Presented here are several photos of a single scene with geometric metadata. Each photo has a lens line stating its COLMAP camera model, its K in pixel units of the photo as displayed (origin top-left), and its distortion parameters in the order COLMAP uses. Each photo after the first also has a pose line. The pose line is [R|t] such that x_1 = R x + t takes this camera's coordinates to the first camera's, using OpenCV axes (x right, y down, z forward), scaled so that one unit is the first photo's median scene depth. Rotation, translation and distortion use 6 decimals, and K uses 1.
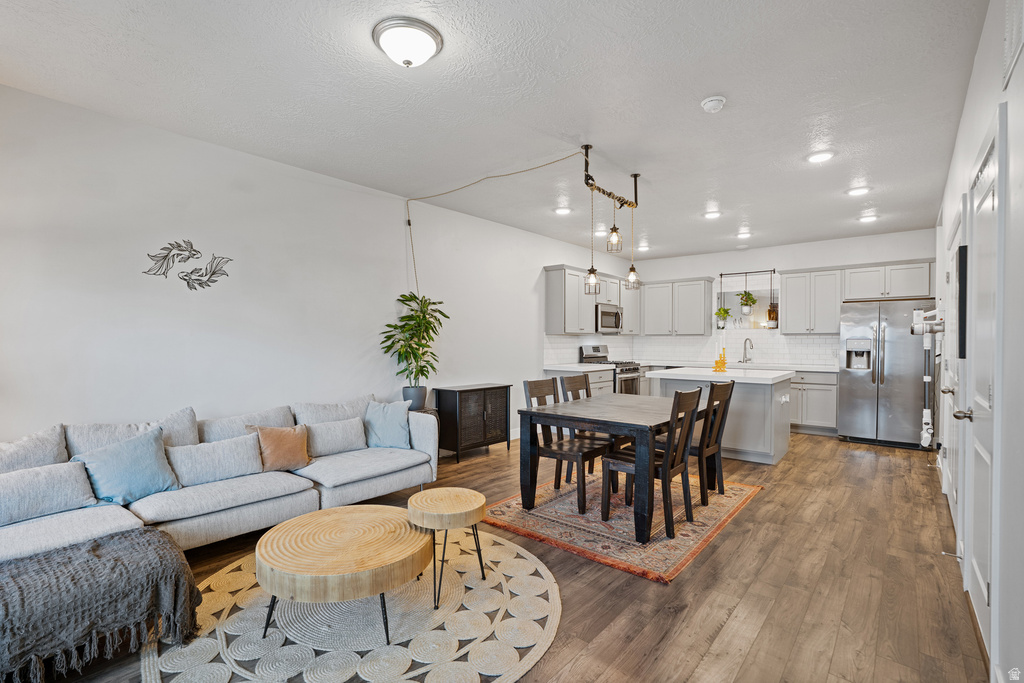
lens RADIAL K [[457.8, 0, 512.0], [0, 457.8, 341.5], [0, 0, 1]] dist [-0.039403, -0.000050]
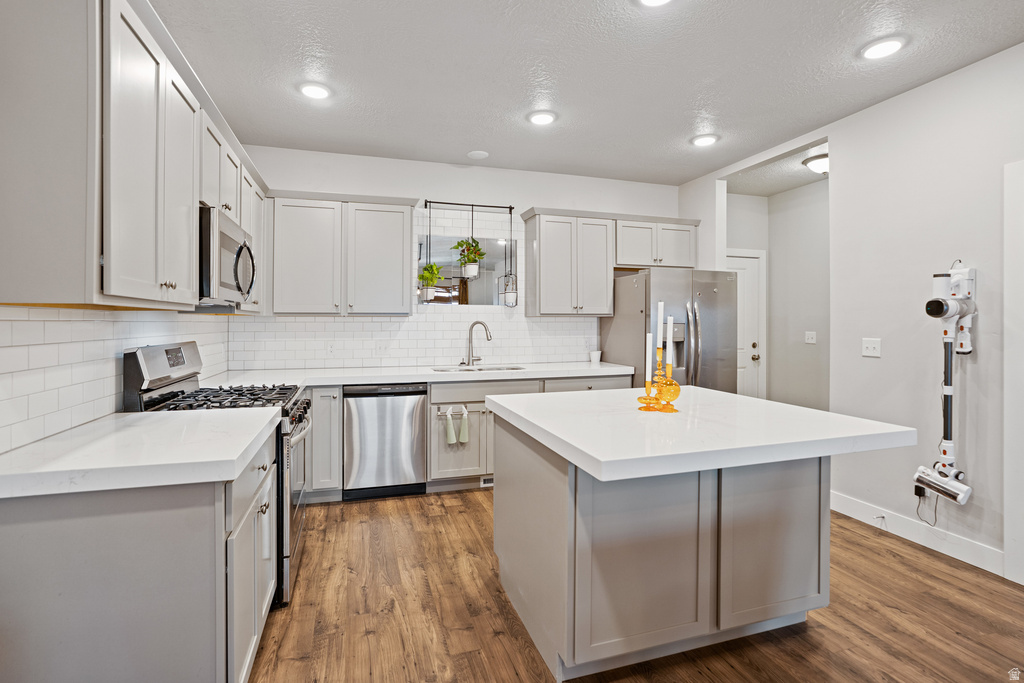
lens RADIAL K [[481.6, 0, 499.5], [0, 481.6, 323.9], [0, 0, 1]] dist [-0.039108, 0.012469]
pose [[0.543831, -0.004708, 0.839181, 0.034995], [0.002906, 0.999989, 0.003726, -0.006830], [-0.839190, 0.000413, 0.543839, 0.688679]]
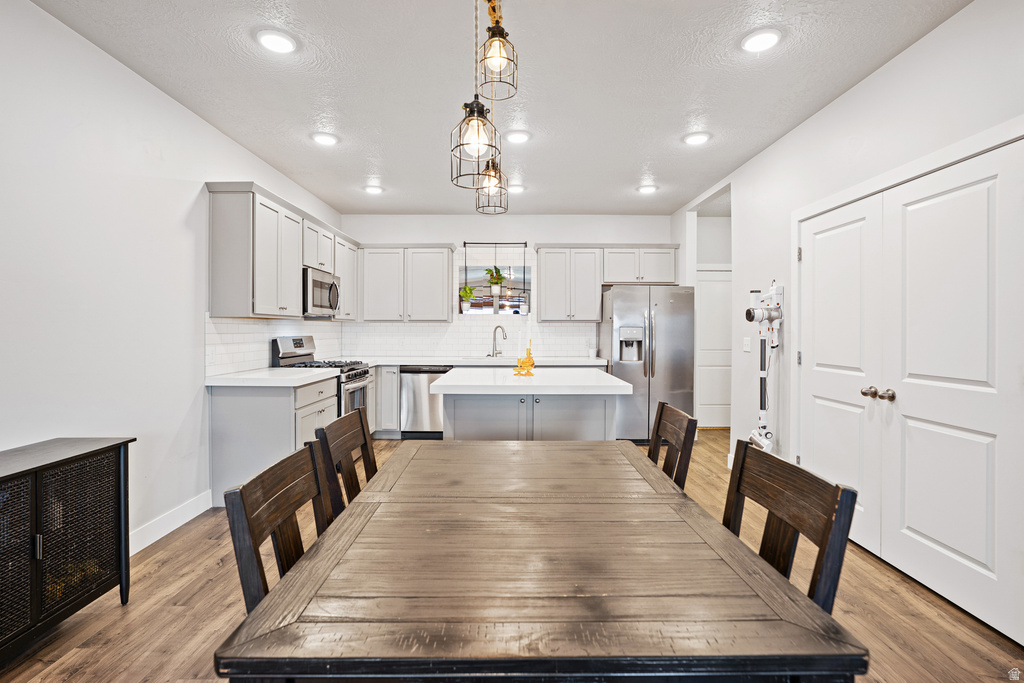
lens RADIAL K [[478.2, 0, 508.5], [0, 478.2, 334.7], [0, 0, 1]] dist [-0.049074, 0.024624]
pose [[0.761812, -0.007962, 0.647749, -0.011373], [0.001045, 0.999938, 0.011063, -0.000939], [-0.647797, -0.007751, 0.761773, 0.368716]]
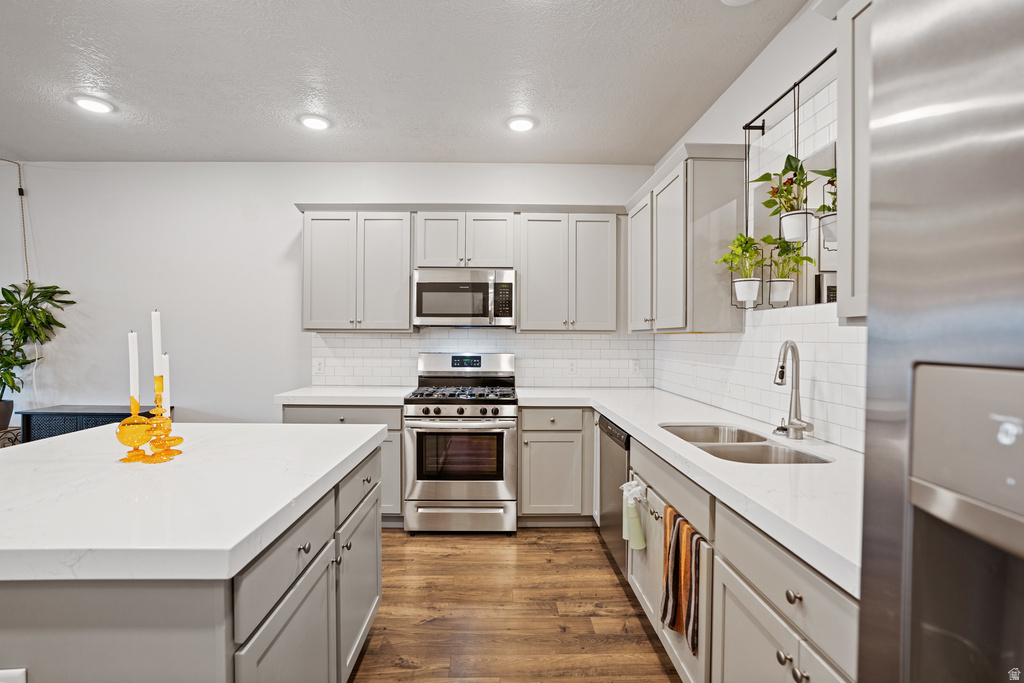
lens RADIAL K [[478.2, 0, 508.5], [0, 478.2, 334.7], [0, 0, 1]] dist [-0.049074, 0.024624]
pose [[0.662202, -0.002081, -0.749322, 0.647040], [-0.005296, 0.999958, -0.007458, -0.008684], [0.749307, 0.008906, 0.662163, 0.748657]]
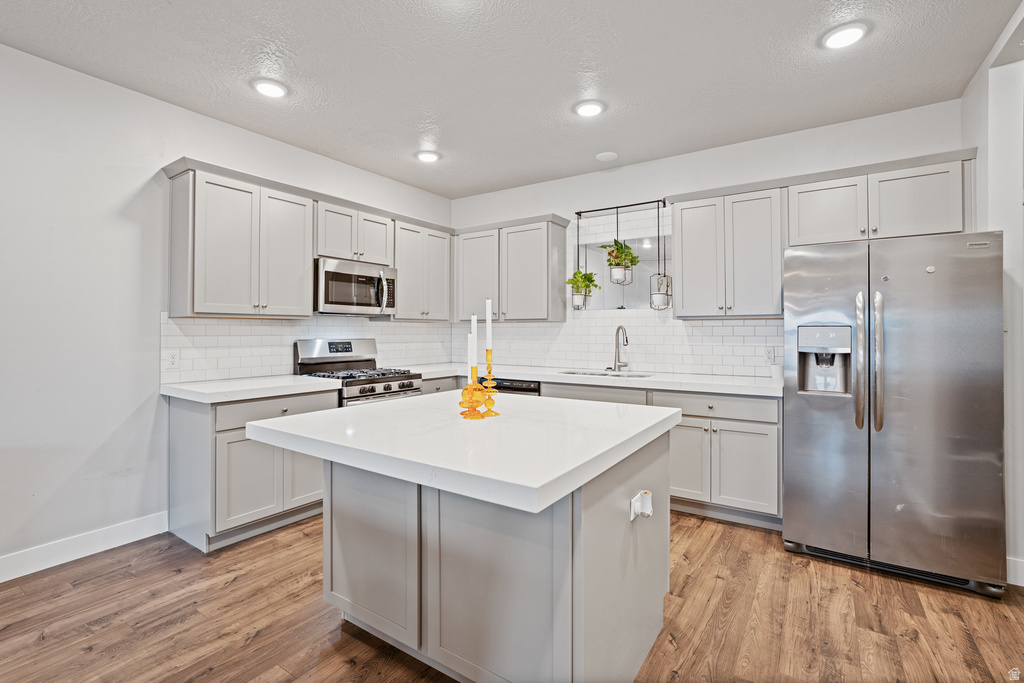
lens RADIAL K [[474.4, 0, 509.9], [0, 474.4, 318.5], [0, 0, 1]] dist [-0.019876, -0.000297]
pose [[0.994246, 0.001855, 0.107105, 0.345648], [0.001071, 0.999628, -0.027247, -0.000696], [-0.107116, 0.027205, 0.993874, 0.472963]]
